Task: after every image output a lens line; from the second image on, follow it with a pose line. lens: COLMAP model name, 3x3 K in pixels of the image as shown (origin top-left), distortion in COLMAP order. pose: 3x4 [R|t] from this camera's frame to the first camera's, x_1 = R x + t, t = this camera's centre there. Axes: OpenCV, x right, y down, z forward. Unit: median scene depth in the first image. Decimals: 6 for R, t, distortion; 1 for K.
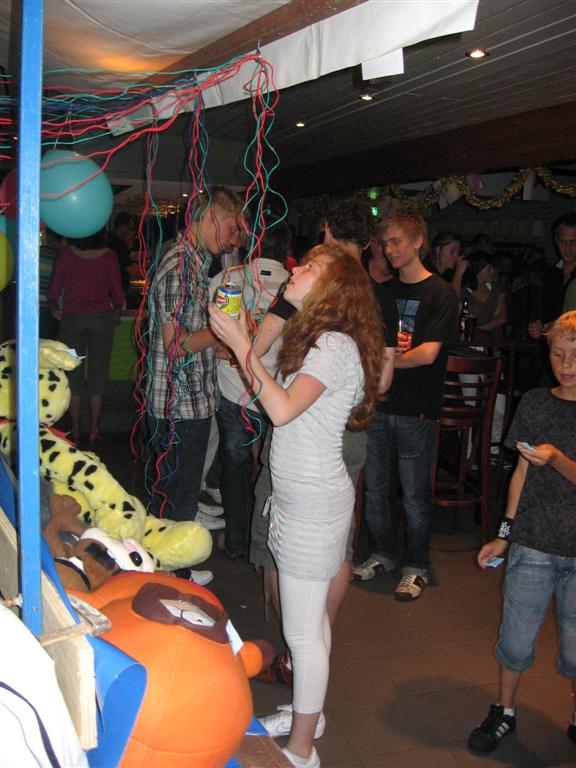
lens RADIAL K [[811.5, 0, 288.0], [0, 811.5, 384.0], [0, 0, 1]] dist [-0.111355, -0.013105]
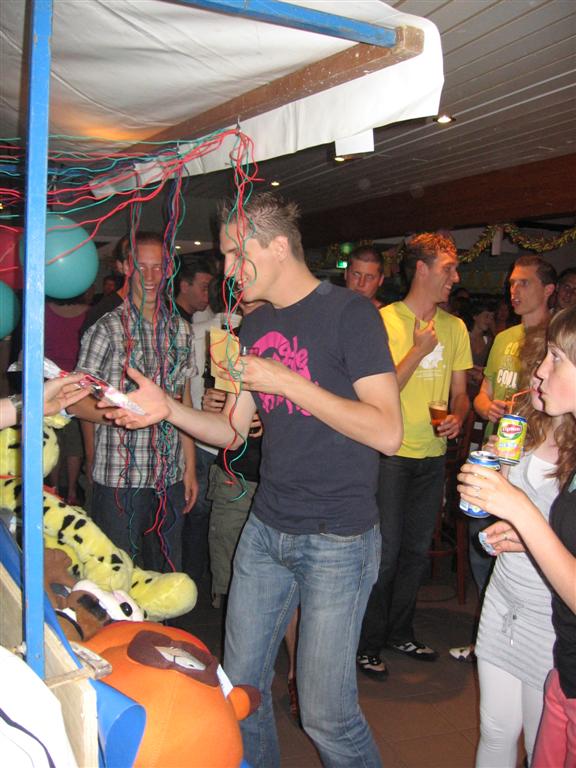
lens RADIAL K [[809.8, 0, 288.0], [0, 809.8, 384.0], [0, 0, 1]] dist [-0.134992, 0.118455]
pose [[0.999511, -0.012600, 0.028623, -0.005767], [0.014368, 0.997946, -0.062425, -0.005312], [-0.027778, 0.062806, 0.997639, -0.050366]]
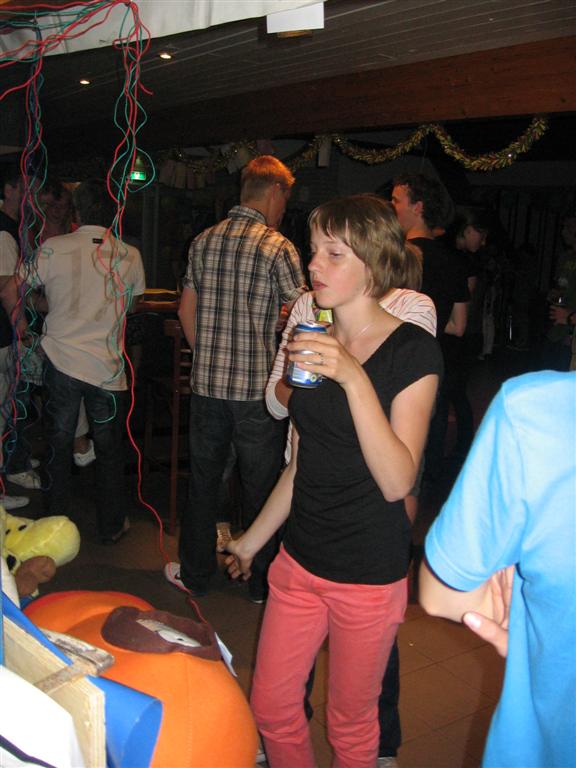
lens RADIAL K [[809.8, 0, 288.0], [0, 809.8, 384.0], [0, 0, 1]] dist [-0.134992, 0.118455]
pose [[0.954122, -0.050510, 0.295127, -0.147784], [0.037833, 0.998106, 0.048510, -0.012895], [-0.297018, -0.035119, 0.954226, 0.079046]]
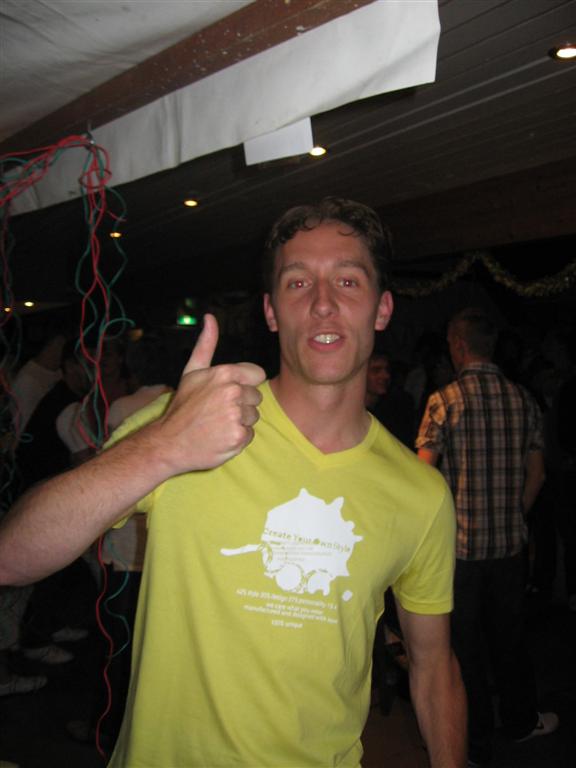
lens RADIAL K [[809.8, 0, 288.0], [0, 809.8, 384.0], [0, 0, 1]] dist [-0.134992, 0.118455]
pose [[0.971596, -0.065371, 0.227437, -0.040866], [0.093932, 0.988667, -0.117104, -0.078442], [-0.217204, 0.135142, 0.966726, 0.258944]]
